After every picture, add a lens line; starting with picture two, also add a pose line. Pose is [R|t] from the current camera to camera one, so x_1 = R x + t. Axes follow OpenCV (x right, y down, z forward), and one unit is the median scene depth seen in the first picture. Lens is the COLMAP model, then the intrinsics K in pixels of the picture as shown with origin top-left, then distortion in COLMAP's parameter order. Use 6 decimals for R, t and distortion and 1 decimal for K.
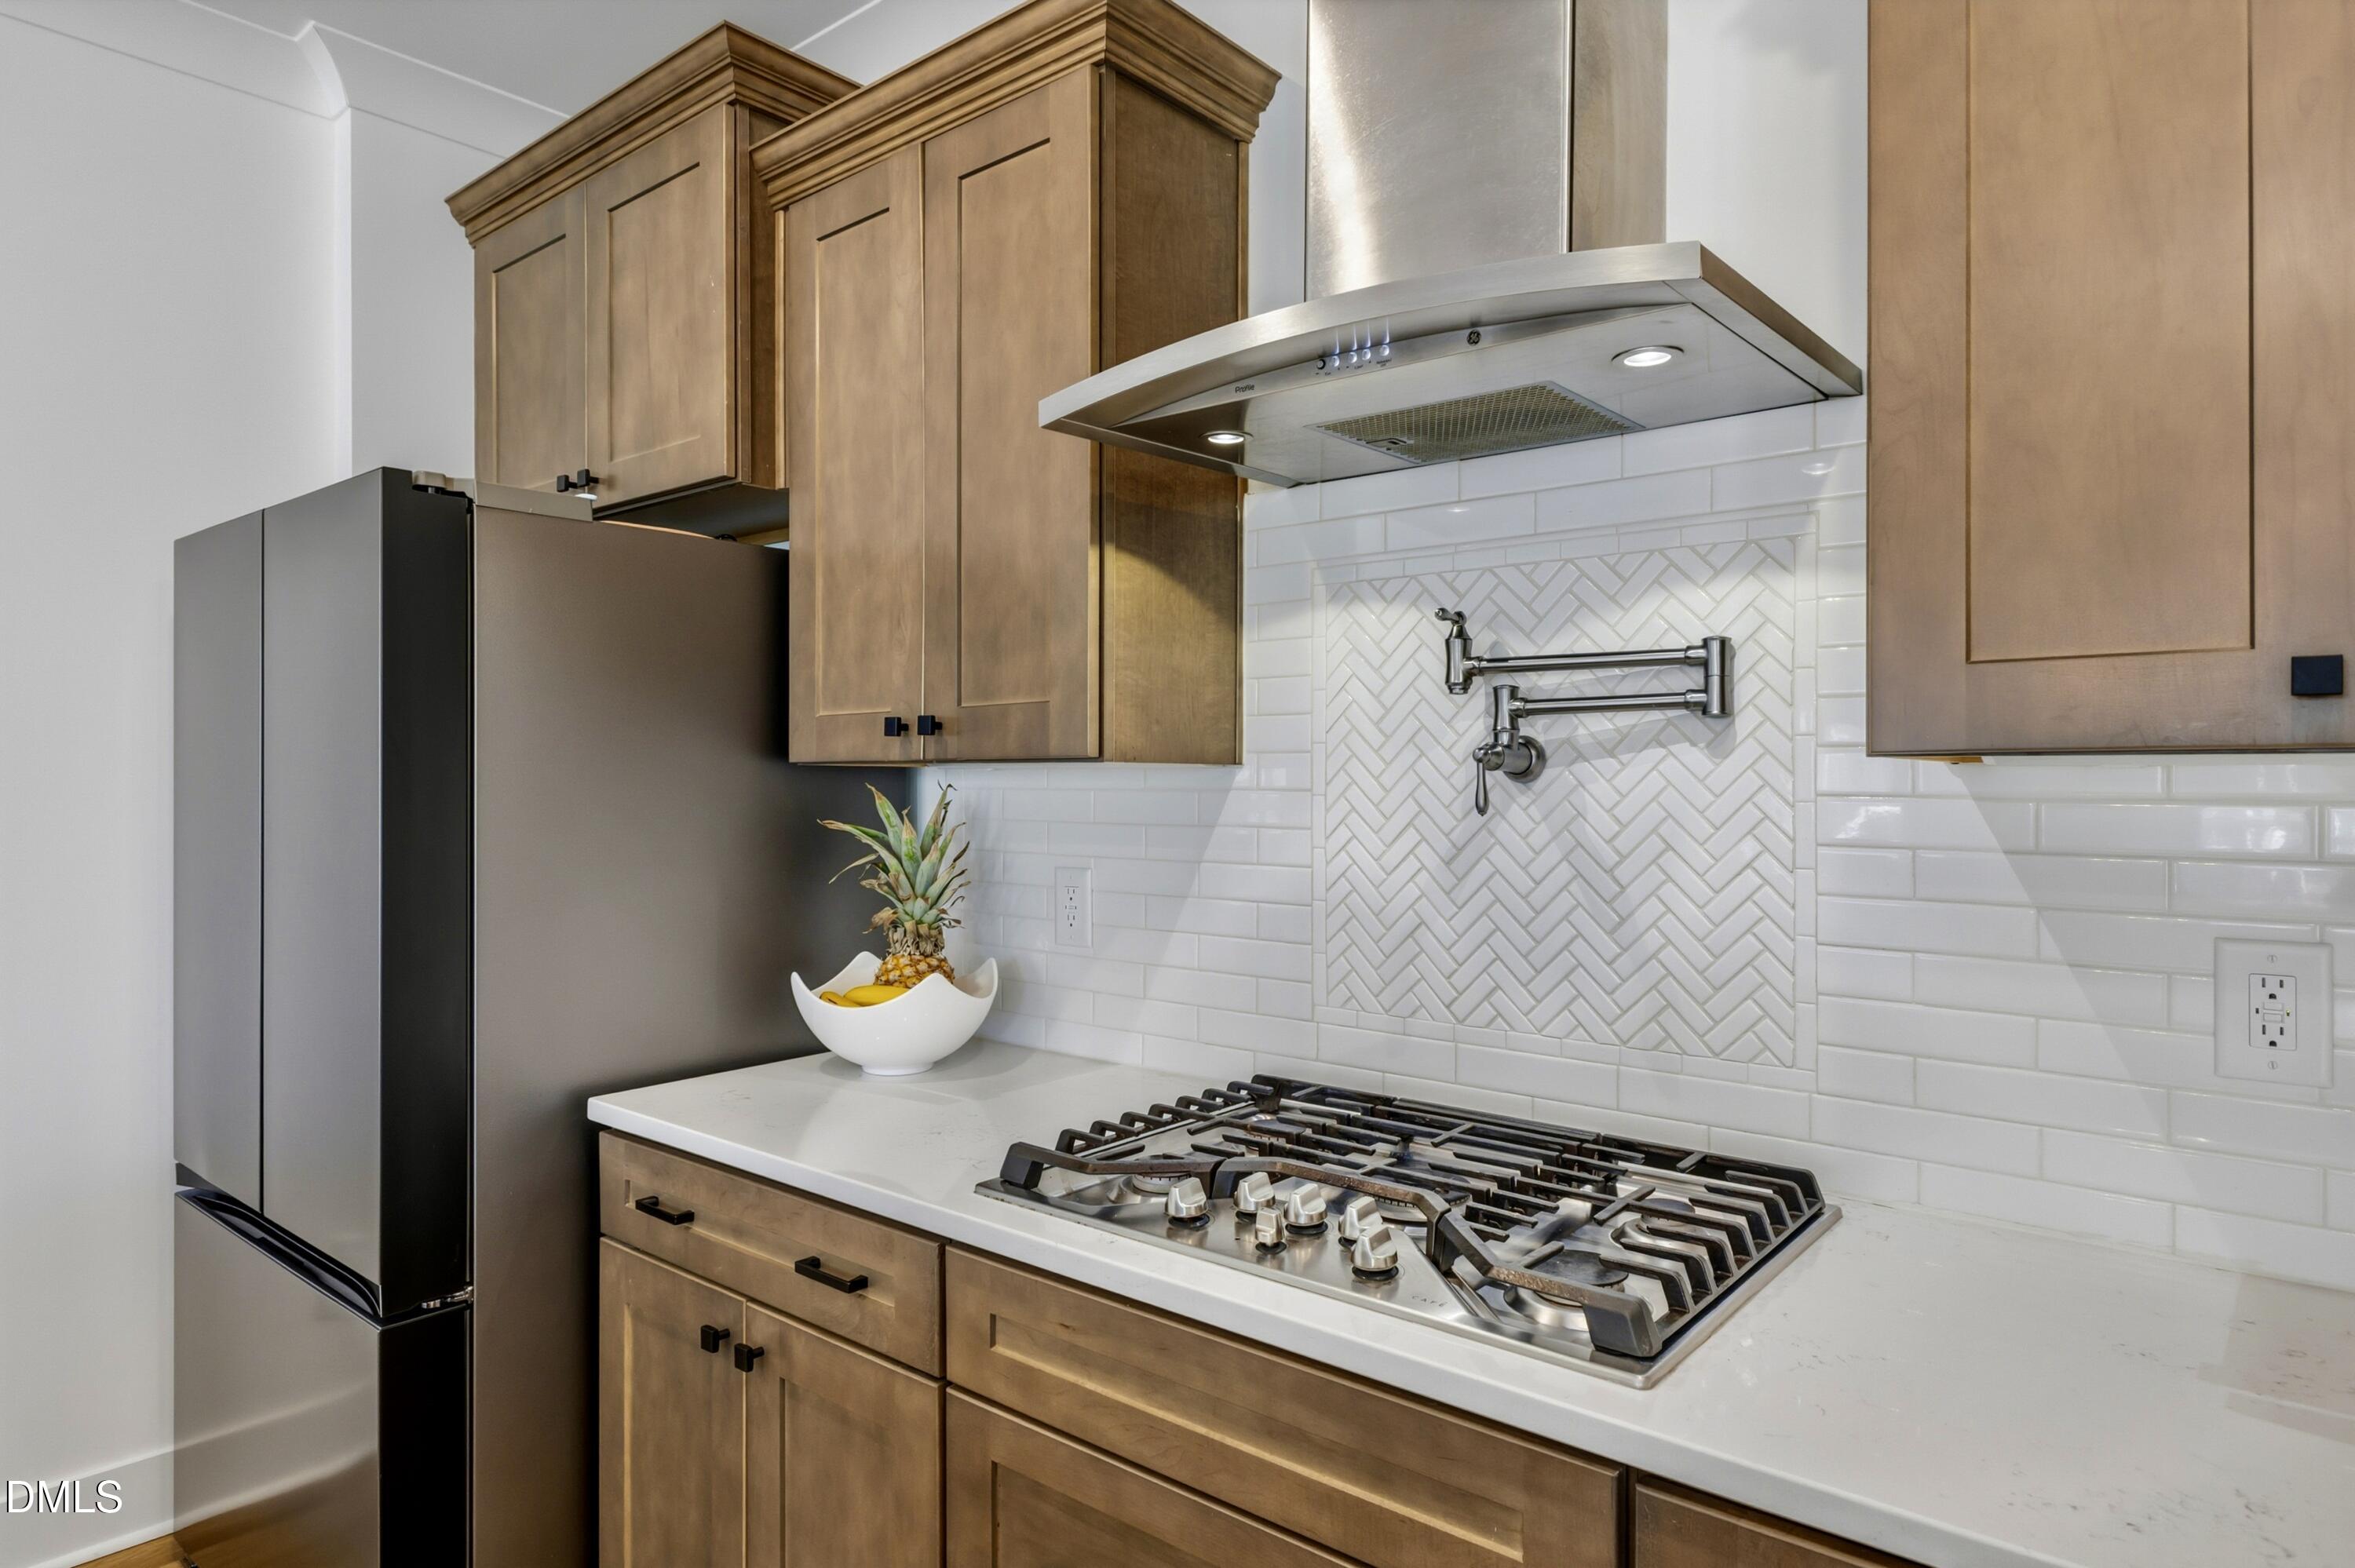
lens RADIAL K [[1360.3, 0, 1181.0], [0, 1360.3, 780.2], [0, 0, 1]] dist [-0.000159, 0.000203]
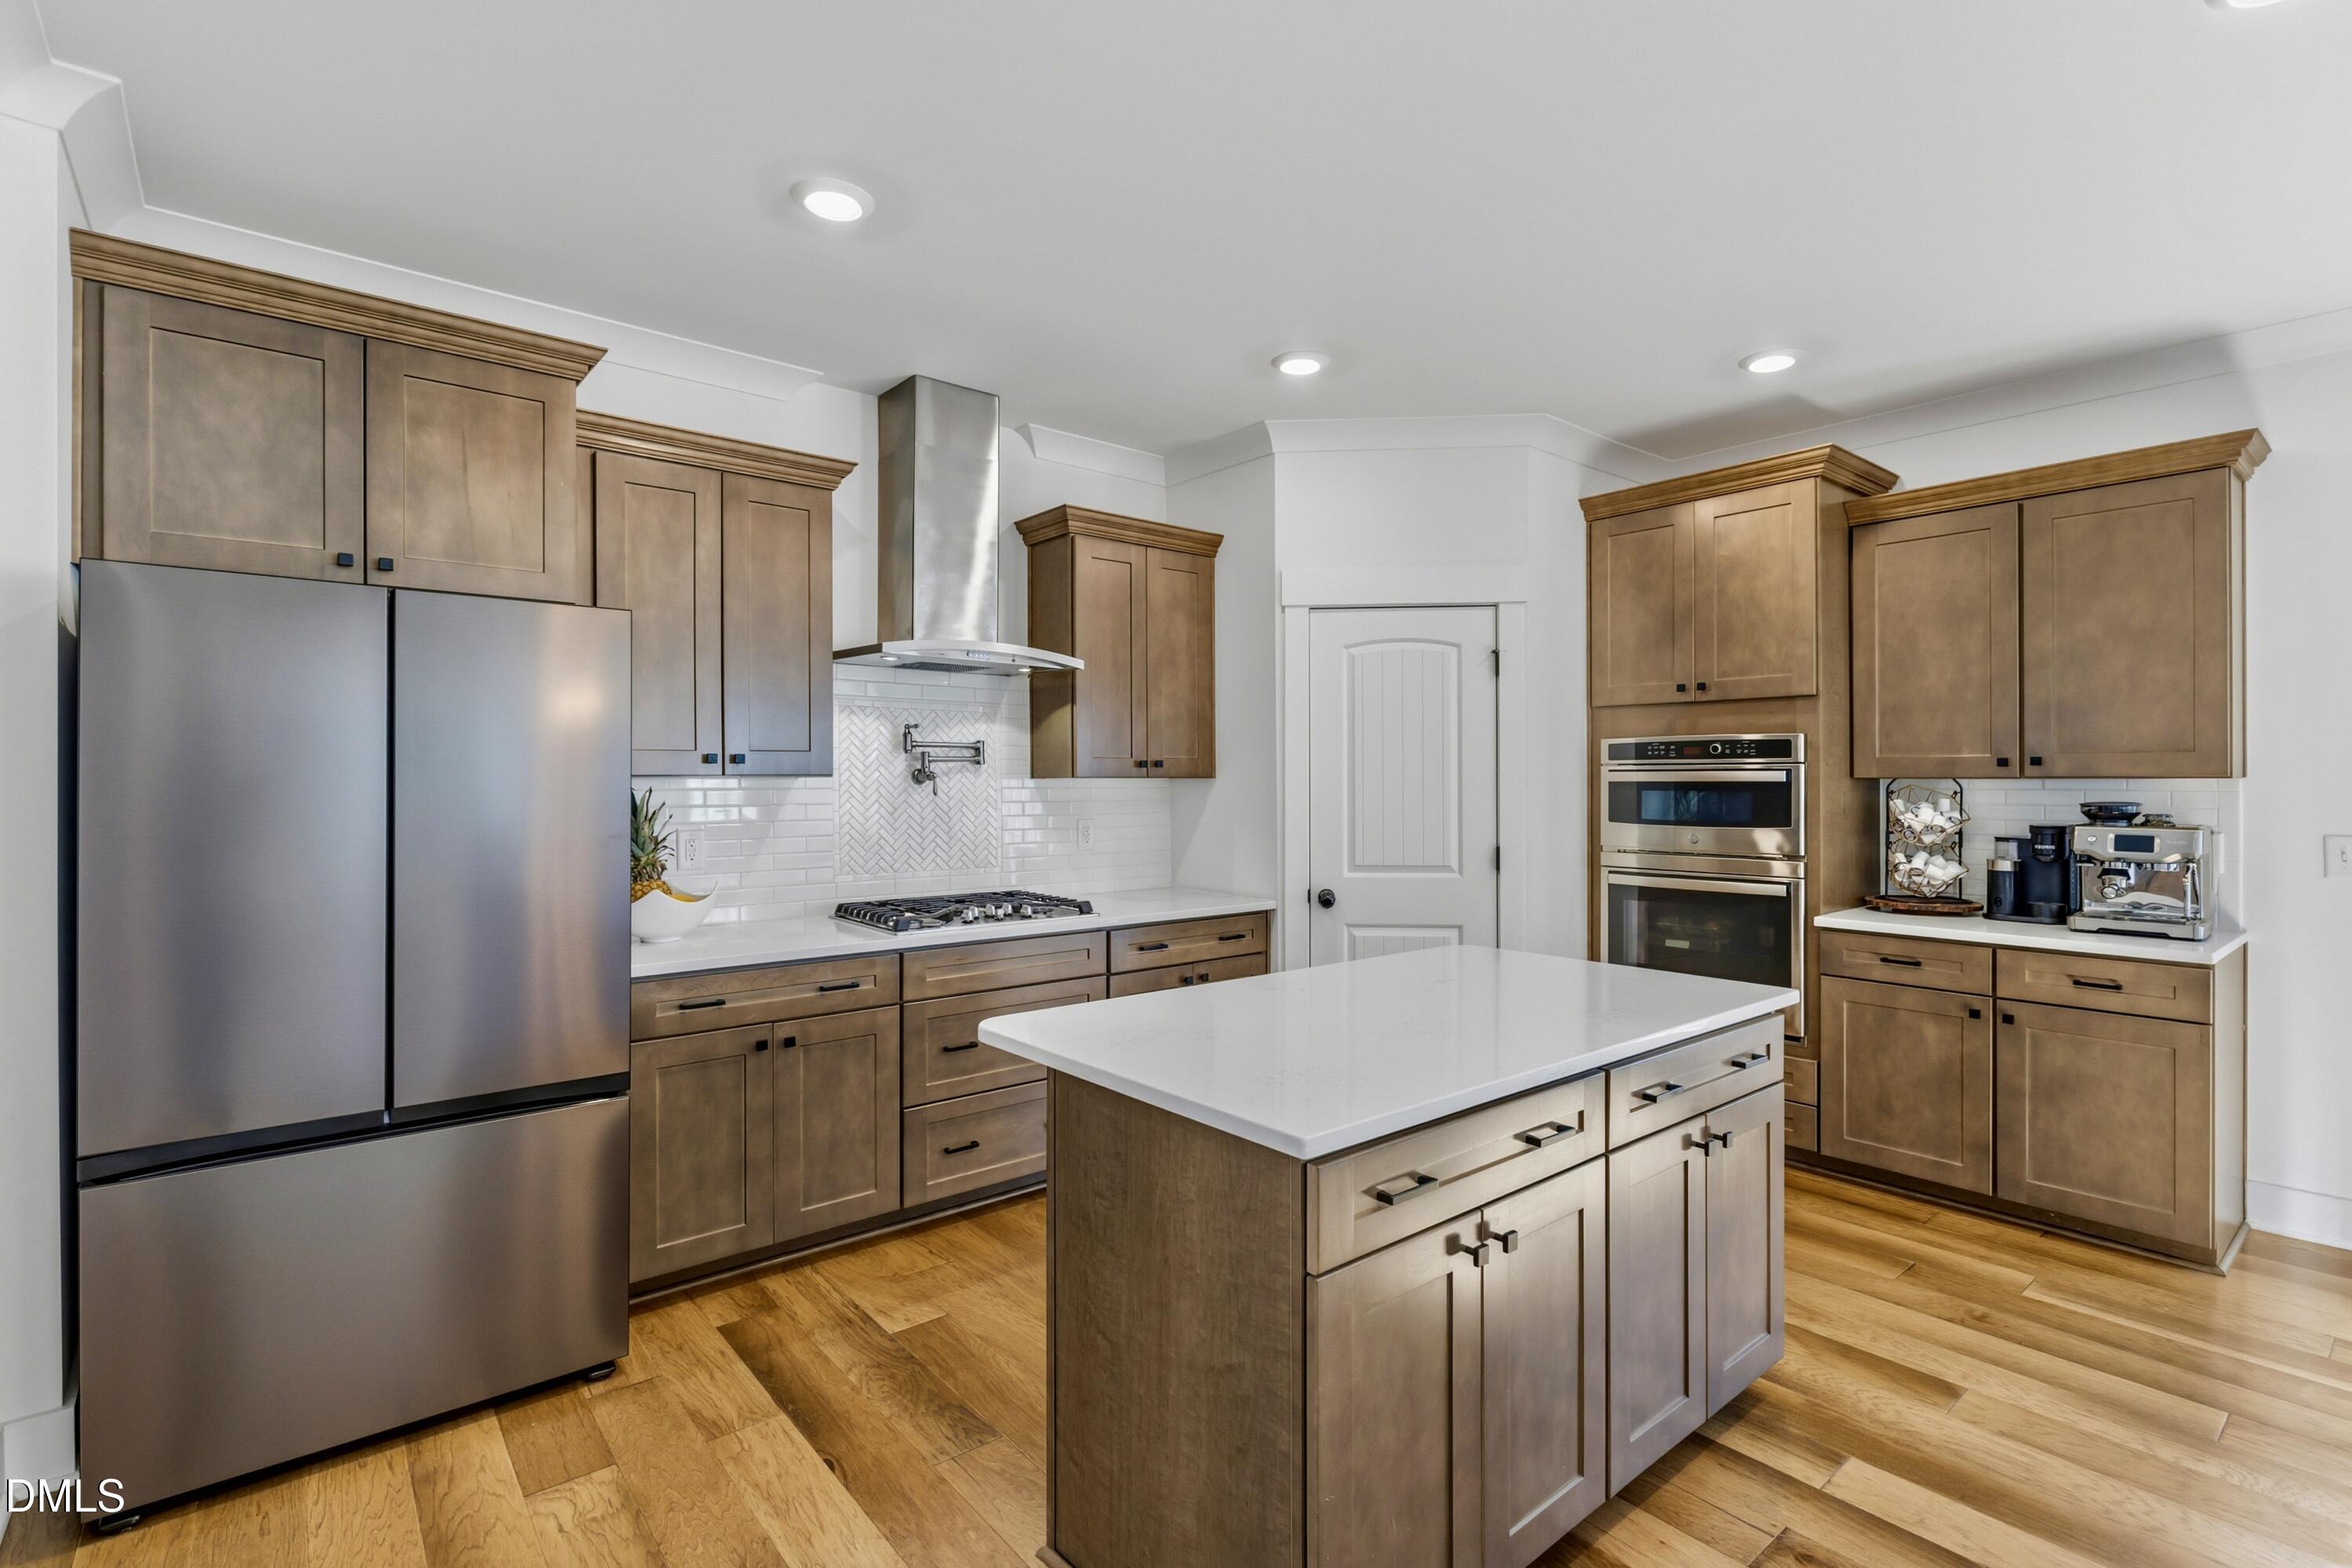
lens RADIAL K [[1098.1, 0, 1180.1], [0, 1098.1, 780.3], [0, 0, 1]] dist [0.000110, 0.000002]
pose [[0.181153, -0.001054, 0.983454, -2.086369], [0.003163, 0.999995, 0.000489, -0.007810], [-0.983450, 0.003023, 0.181156, 0.037807]]
